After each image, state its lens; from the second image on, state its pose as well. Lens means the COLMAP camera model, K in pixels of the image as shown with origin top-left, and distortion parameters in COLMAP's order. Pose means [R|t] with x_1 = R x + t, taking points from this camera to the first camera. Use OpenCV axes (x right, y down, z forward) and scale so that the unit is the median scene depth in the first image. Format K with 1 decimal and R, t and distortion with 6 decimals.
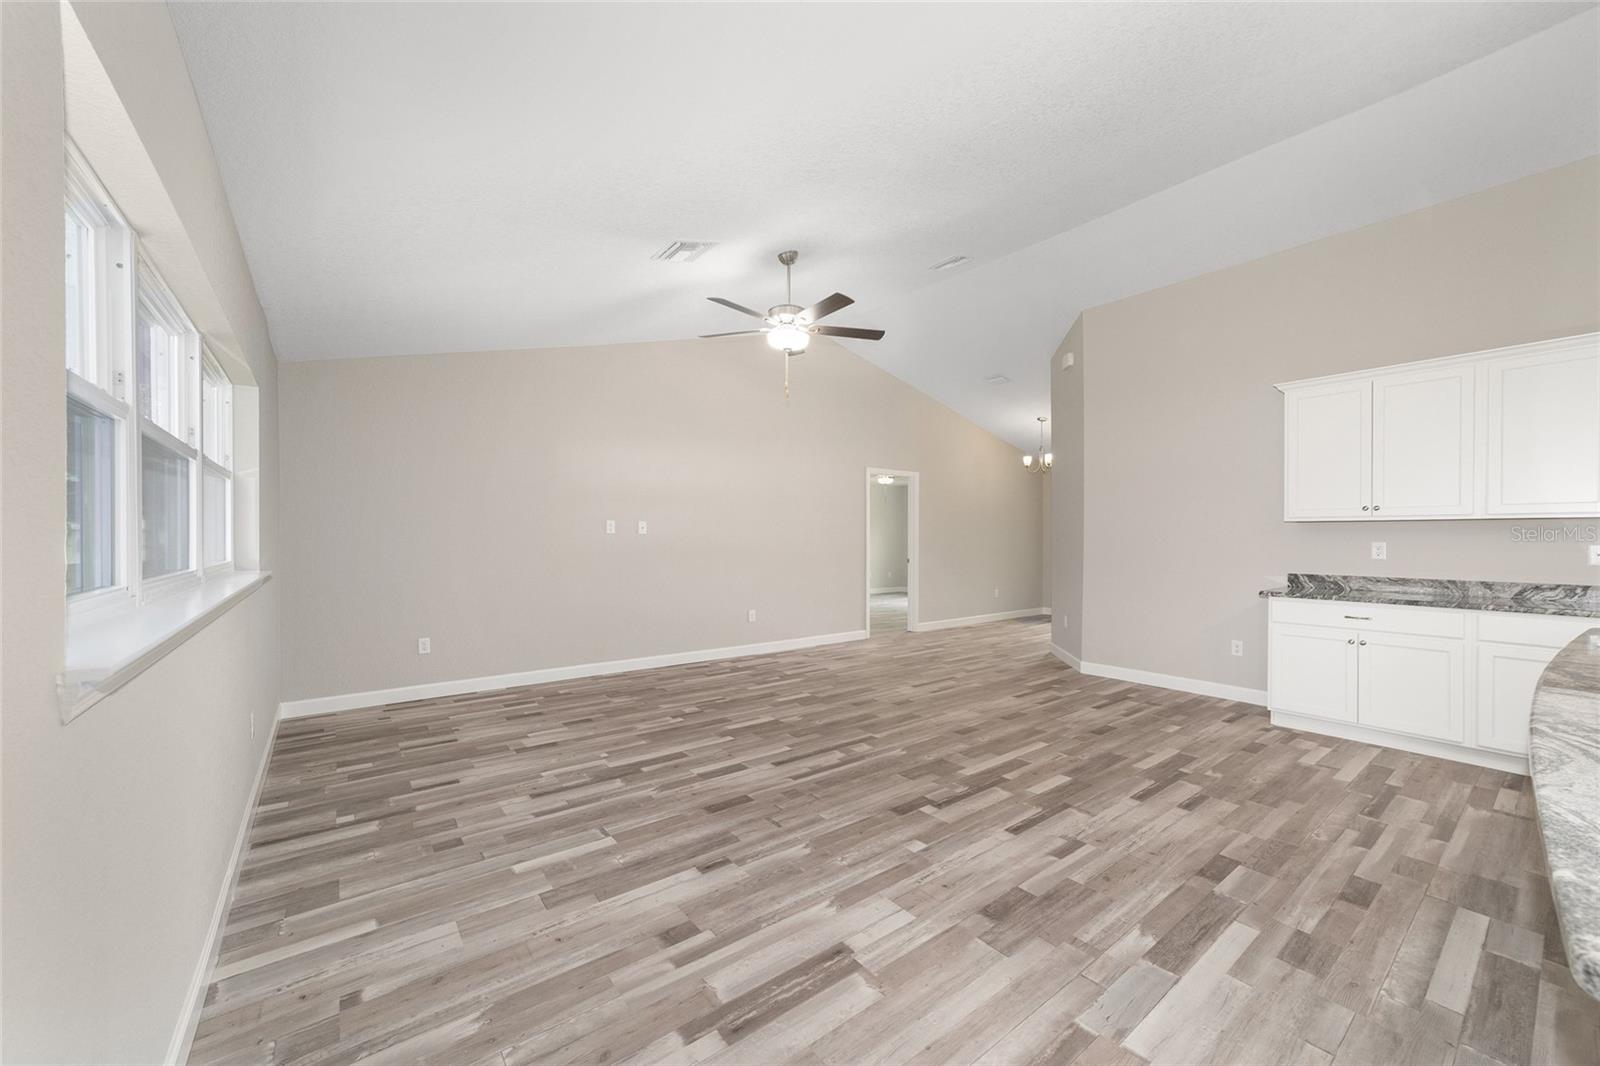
lens RADIAL K [[612.8, 0, 800.8], [0, 612.8, 539.5], [0, 0, 1]] dist [-0.016623, 0.009012]
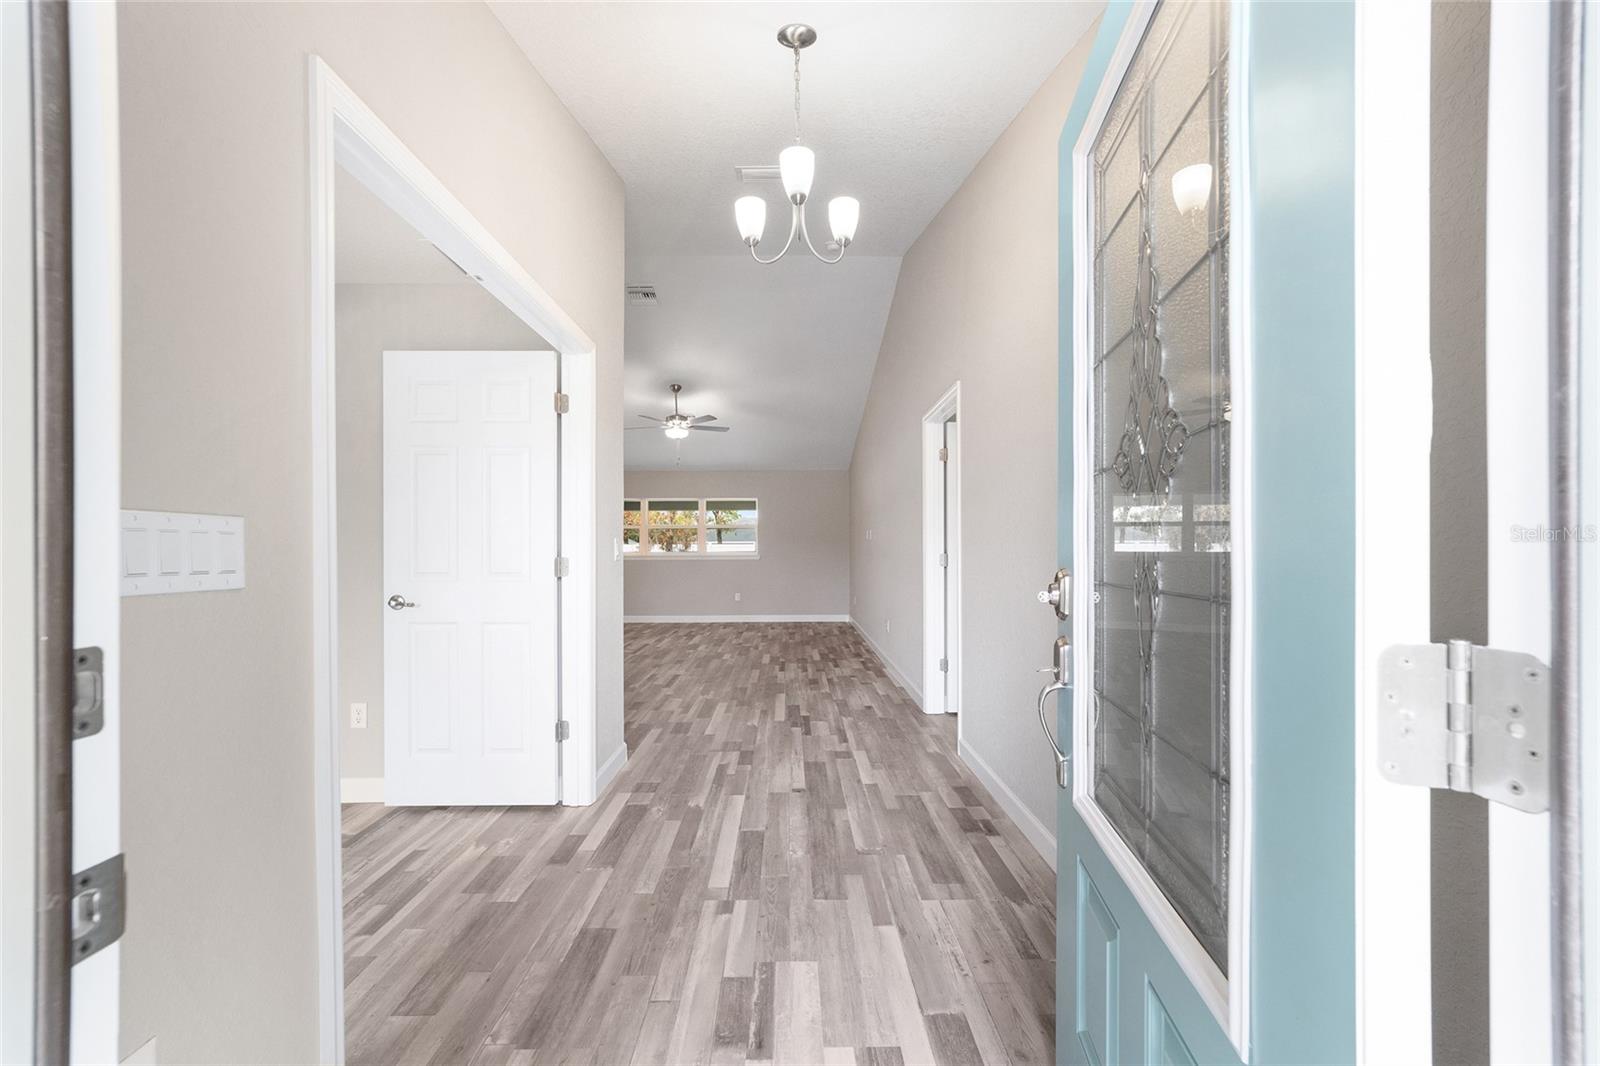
lens RADIAL K [[632.0, 0, 810.6], [0, 632.0, 544.2], [0, 0, 1]] dist [-0.001441, 0.000279]
pose [[-0.580702, -0.001397, -0.814115, 1.432231], [-0.002655, 0.999996, 0.000178, -0.001438], [0.814112, 0.002265, -0.580703, 2.713887]]
